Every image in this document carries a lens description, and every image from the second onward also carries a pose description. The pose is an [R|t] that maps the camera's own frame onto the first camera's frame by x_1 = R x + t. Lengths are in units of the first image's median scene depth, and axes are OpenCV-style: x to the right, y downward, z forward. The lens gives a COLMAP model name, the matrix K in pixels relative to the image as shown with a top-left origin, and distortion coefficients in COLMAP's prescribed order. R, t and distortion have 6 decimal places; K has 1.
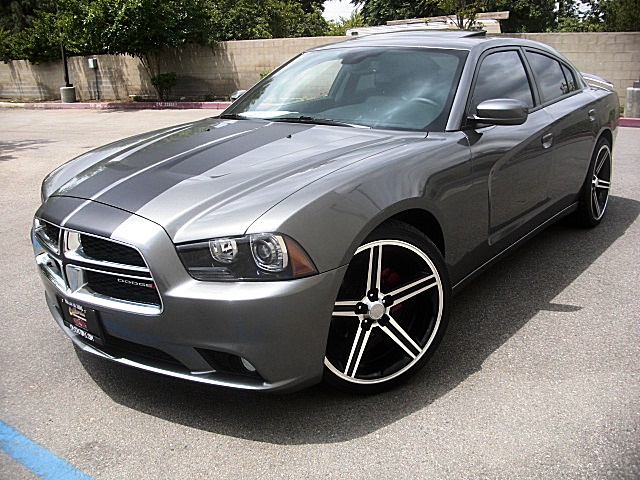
lens RADIAL K [[614.7, 0, 313.3], [0, 614.7, 240.7], [0, 0, 1]] dist [-0.213113, 0.197593]
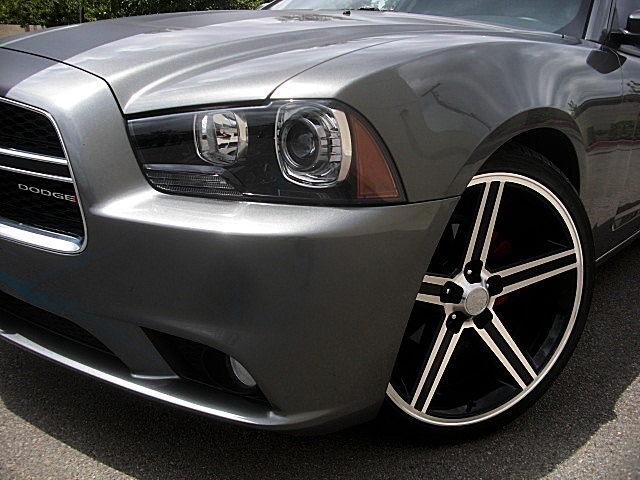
lens RADIAL K [[614.7, 0, 313.3], [0, 614.7, 240.7], [0, 0, 1]] dist [-0.213113, 0.197593]
pose [[0.993929, 0.109967, -0.003383, -0.051650], [-0.110002, 0.993847, -0.012926, 0.083358], [0.001941, 0.013220, 0.999911, 0.433225]]
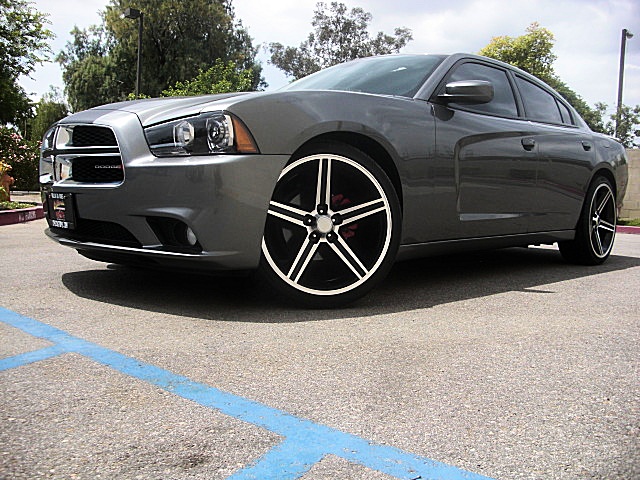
lens RADIAL K [[614.7, 0, 313.3], [0, 614.7, 240.7], [0, 0, 1]] dist [-0.213113, 0.197593]
pose [[0.991950, 0.069712, -0.105717, 0.198819], [-0.090936, 0.973124, -0.211568, 0.369421], [0.088127, 0.219478, 0.971629, -0.037109]]
